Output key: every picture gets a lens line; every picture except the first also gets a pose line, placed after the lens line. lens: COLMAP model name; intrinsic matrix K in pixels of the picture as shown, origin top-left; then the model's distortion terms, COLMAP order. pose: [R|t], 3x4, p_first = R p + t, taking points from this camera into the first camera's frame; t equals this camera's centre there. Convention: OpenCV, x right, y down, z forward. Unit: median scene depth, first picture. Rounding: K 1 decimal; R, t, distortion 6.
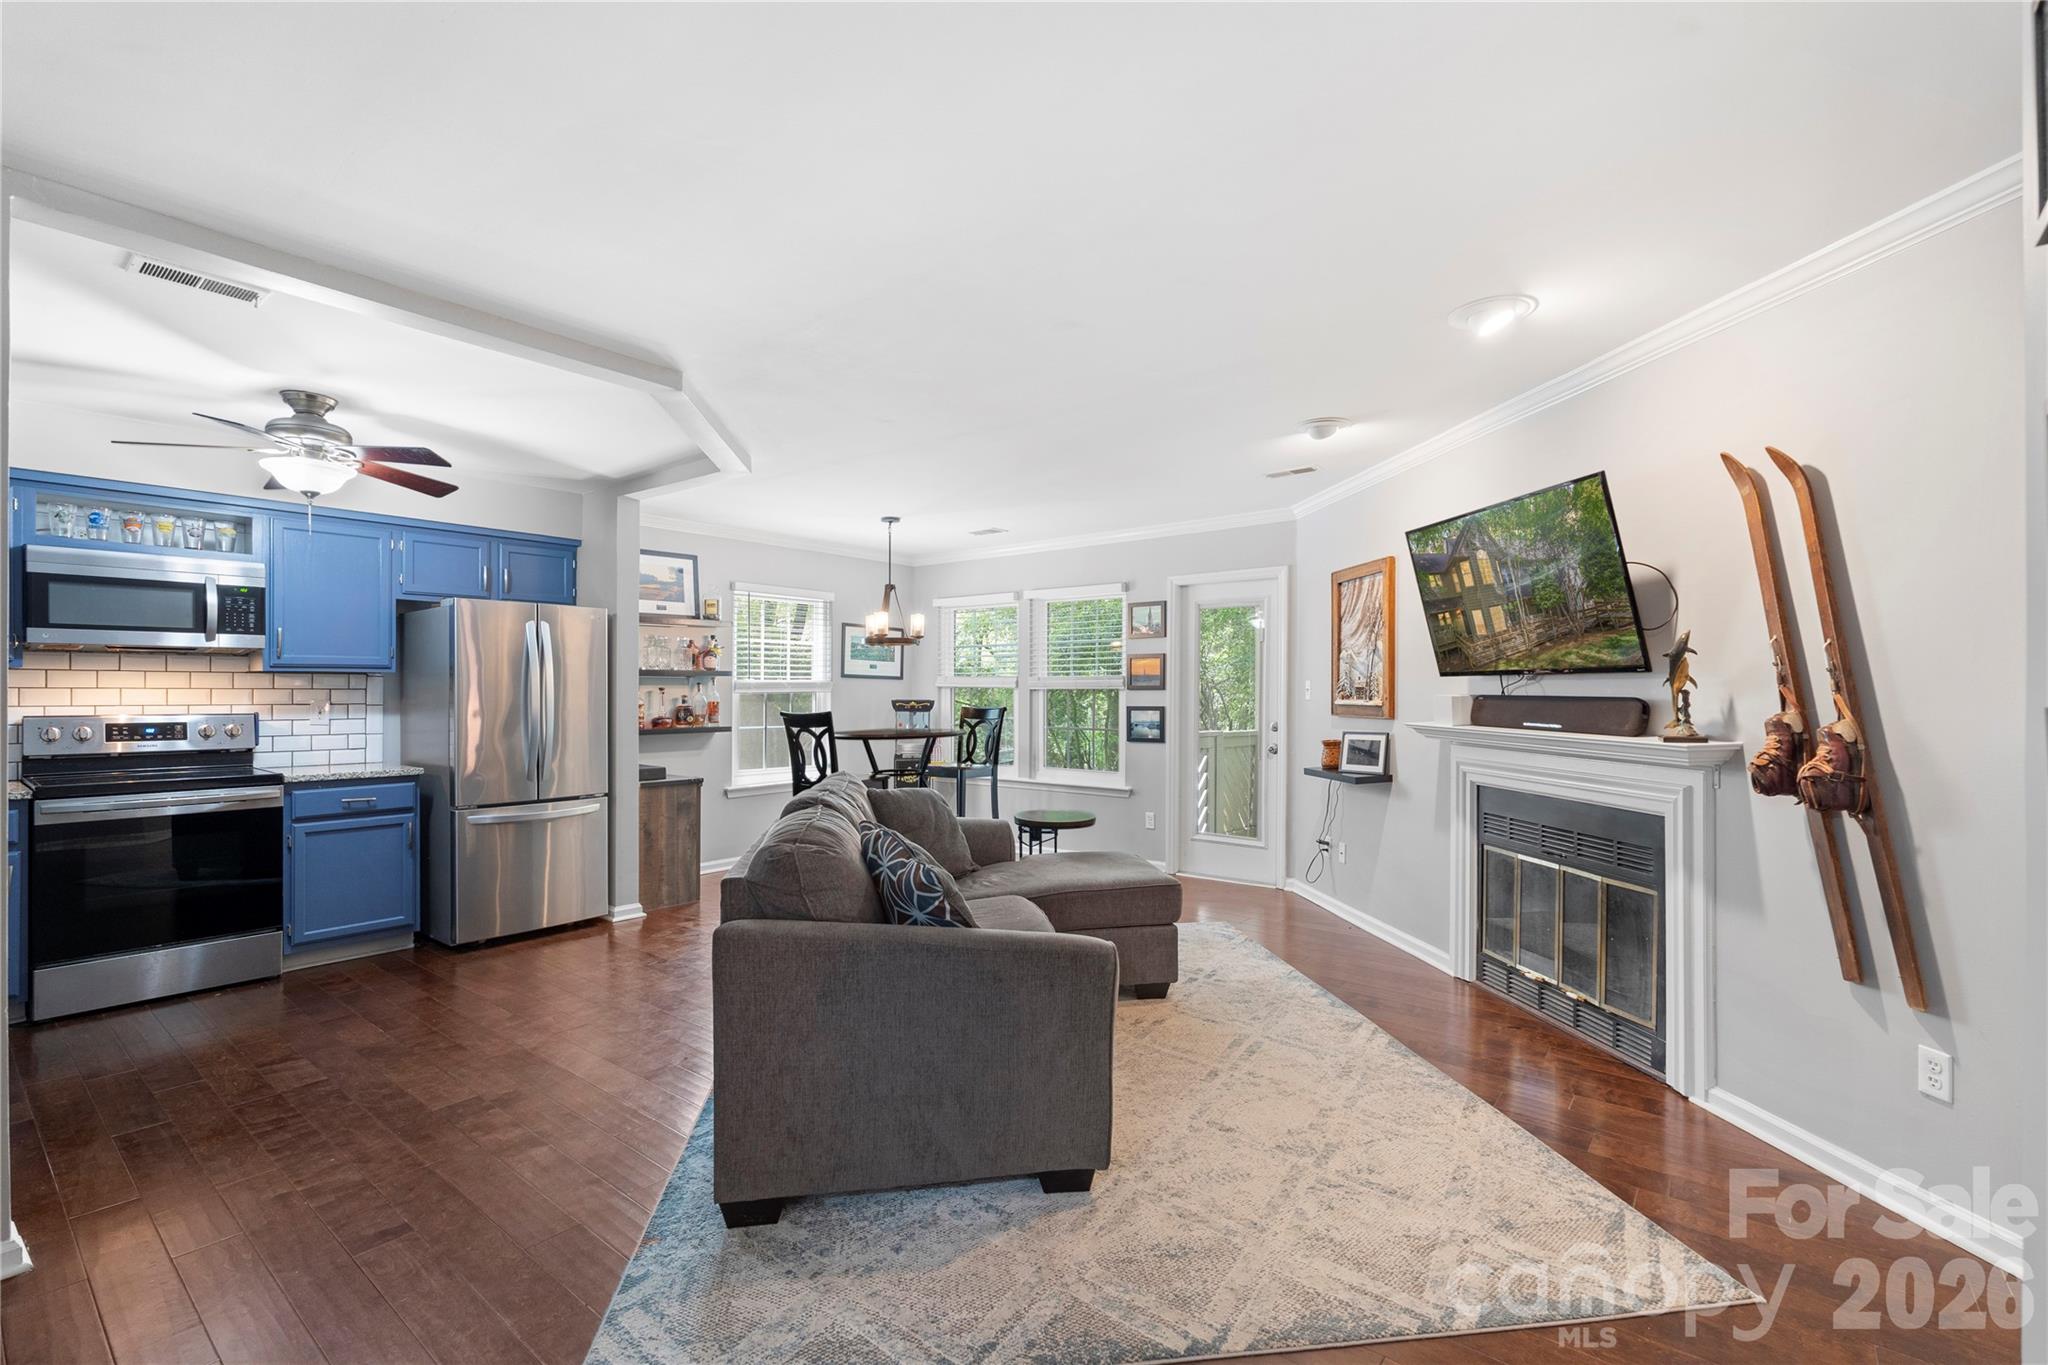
lens RADIAL K [[902.3, 0, 1018.2], [0, 902.3, 690.8], [0, 0, 1]] dist [-0.000668, 0.000149]
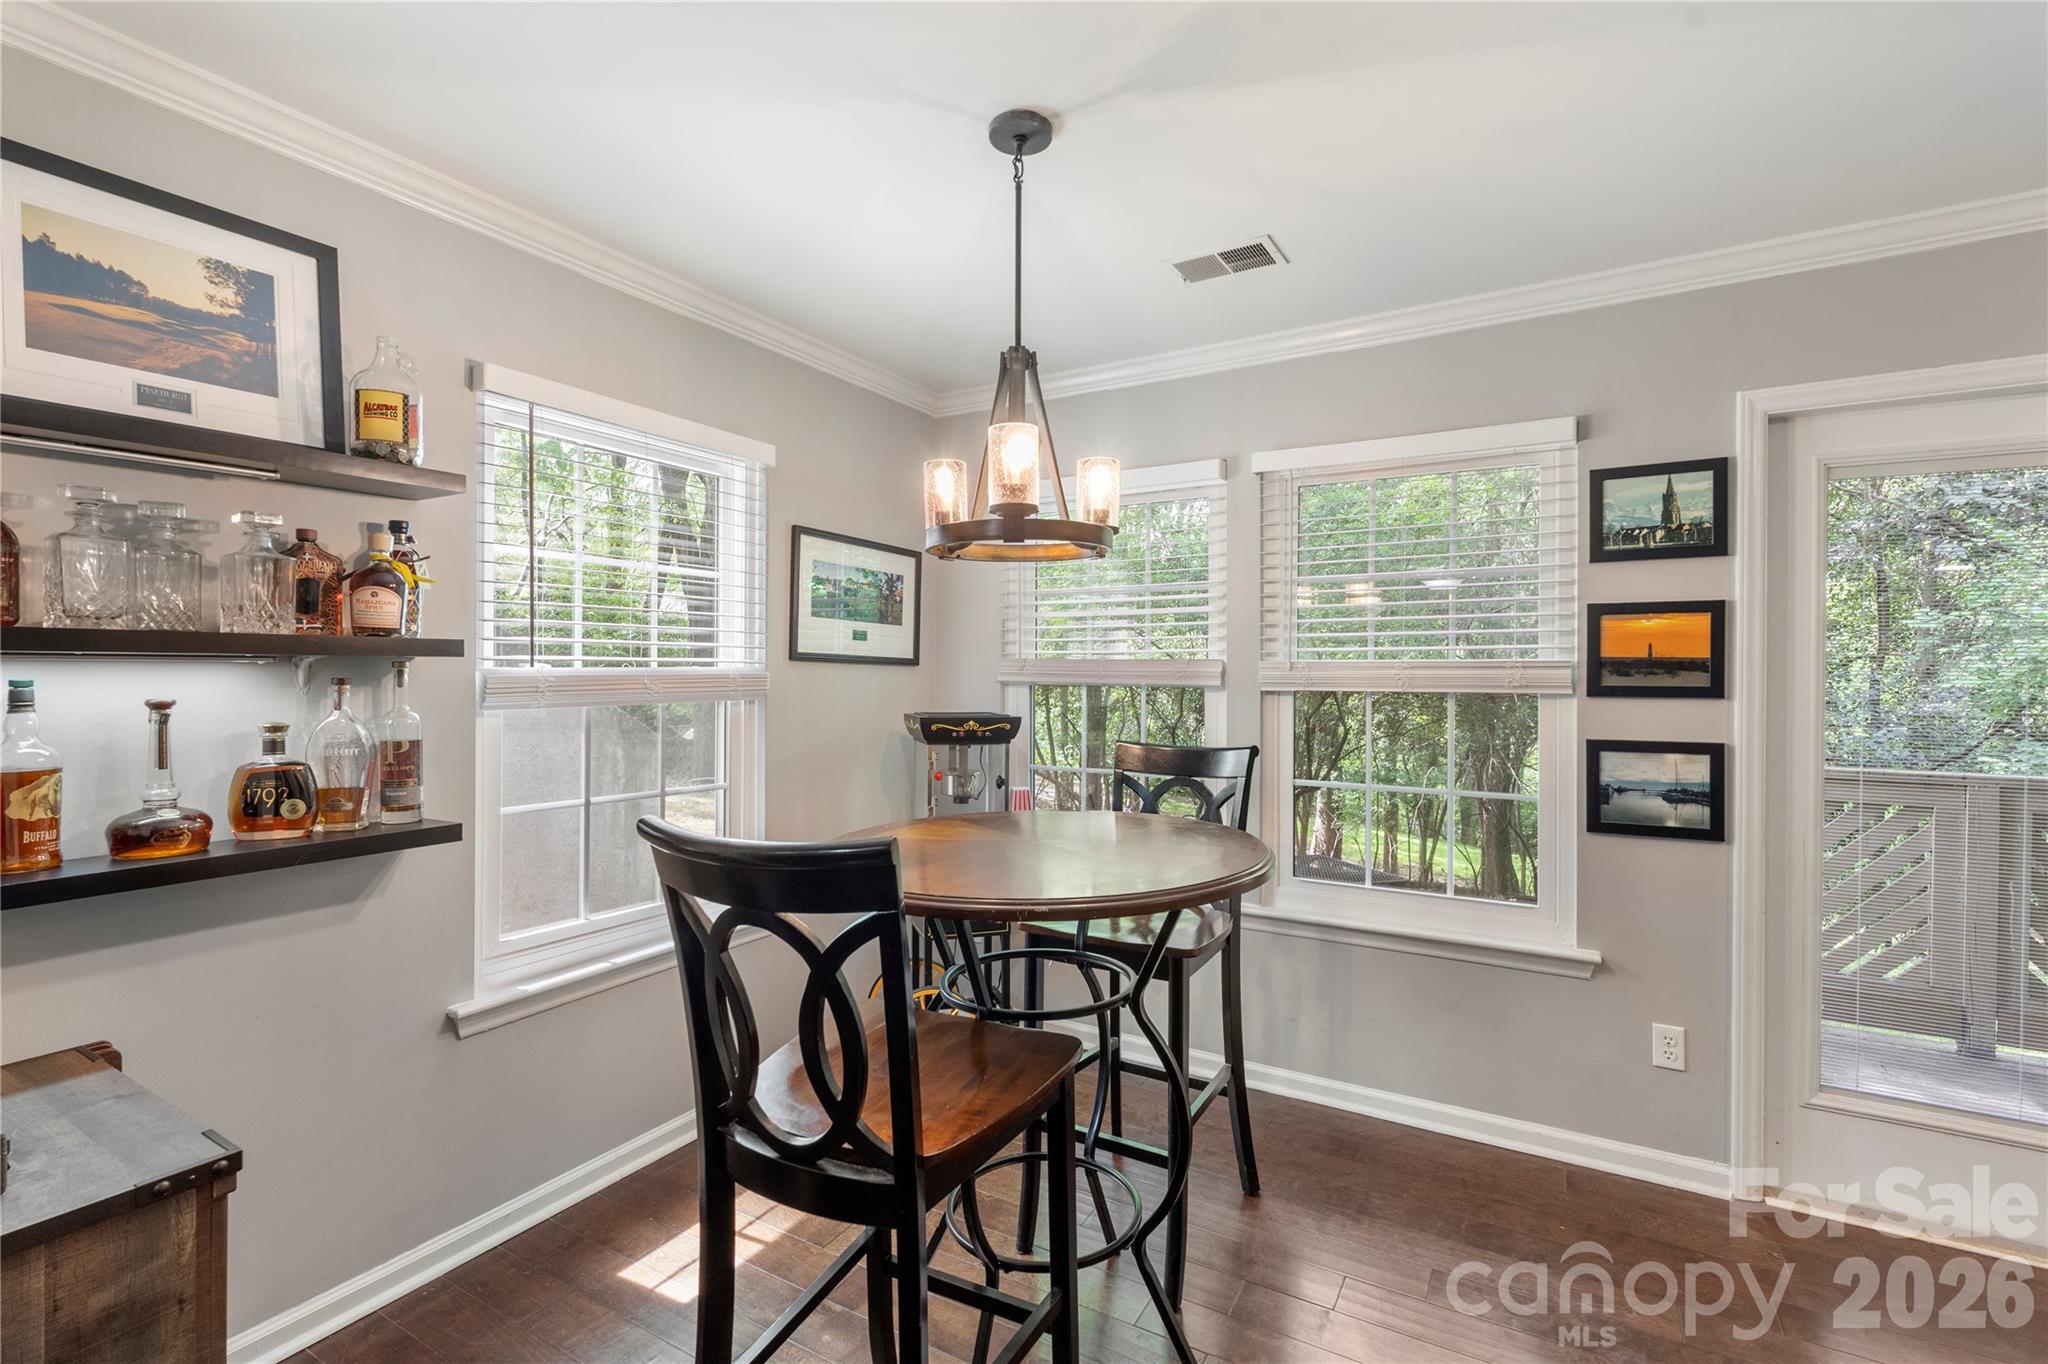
lens RADIAL K [[919.0, 0, 1030.9], [0, 919.0, 674.4], [0, 0, 1]] dist [-0.002272, 0.000126]
pose [[0.988500, 0.001535, 0.151216, -0.210653], [-0.001935, 0.999995, 0.002500, -0.013730], [-0.151211, -0.002764, 0.988498, 0.799660]]
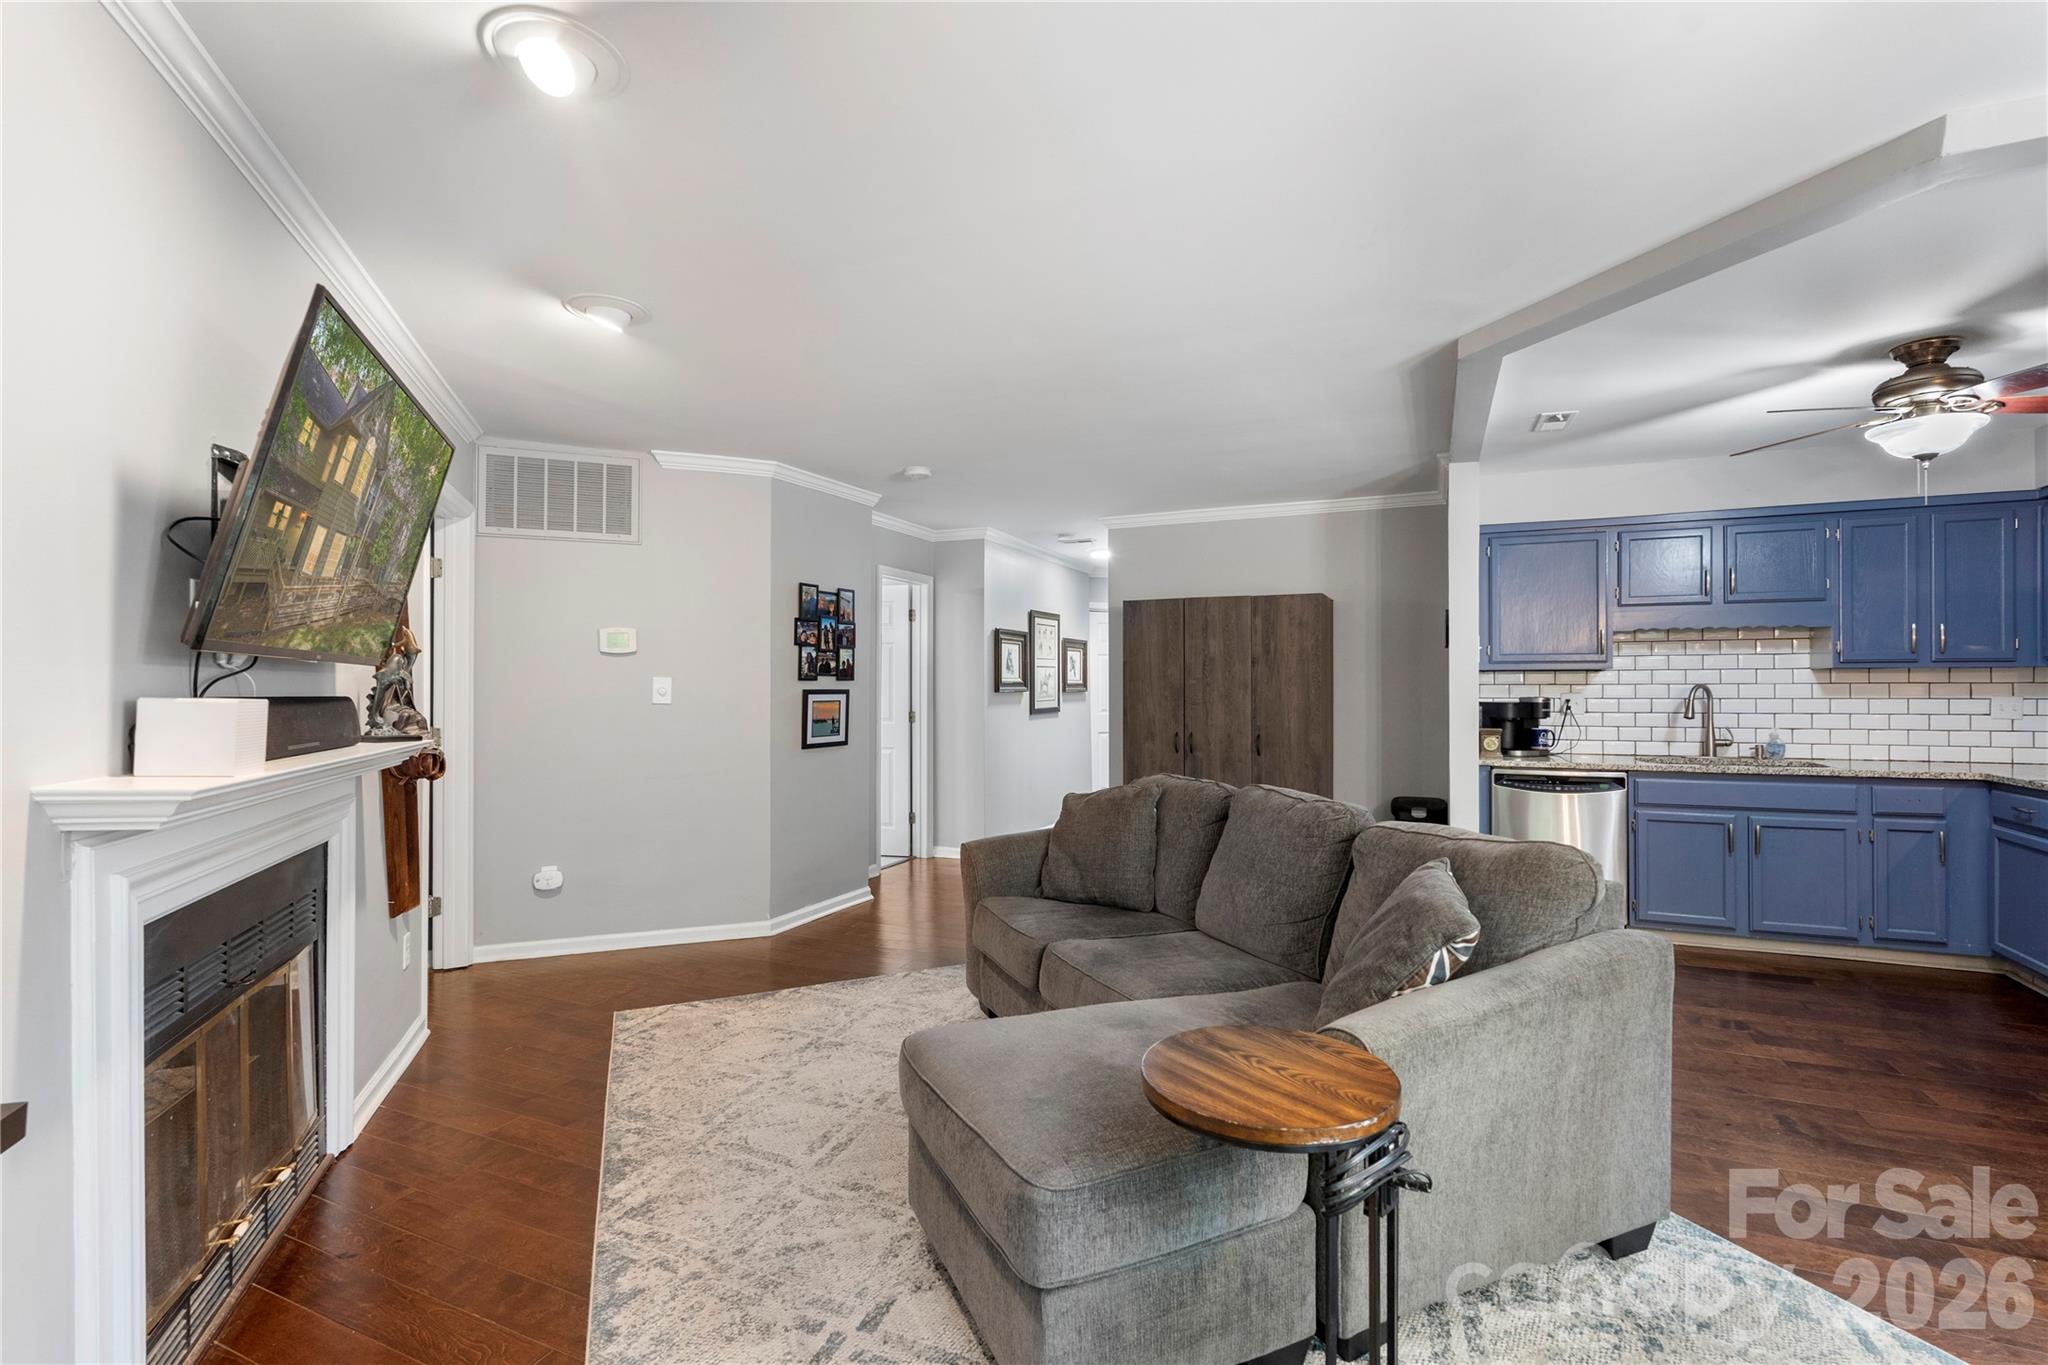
lens RADIAL K [[910.1, 0, 1041.7], [0, 910.1, 681.0], [0, 0, 1]] dist [0.001439, 0.001056]
pose [[-0.962589, -0.001125, -0.270962, 0.174169], [0.000081, 0.999990, -0.004439, -0.000694], [0.270964, -0.004295, -0.962580, 1.088786]]
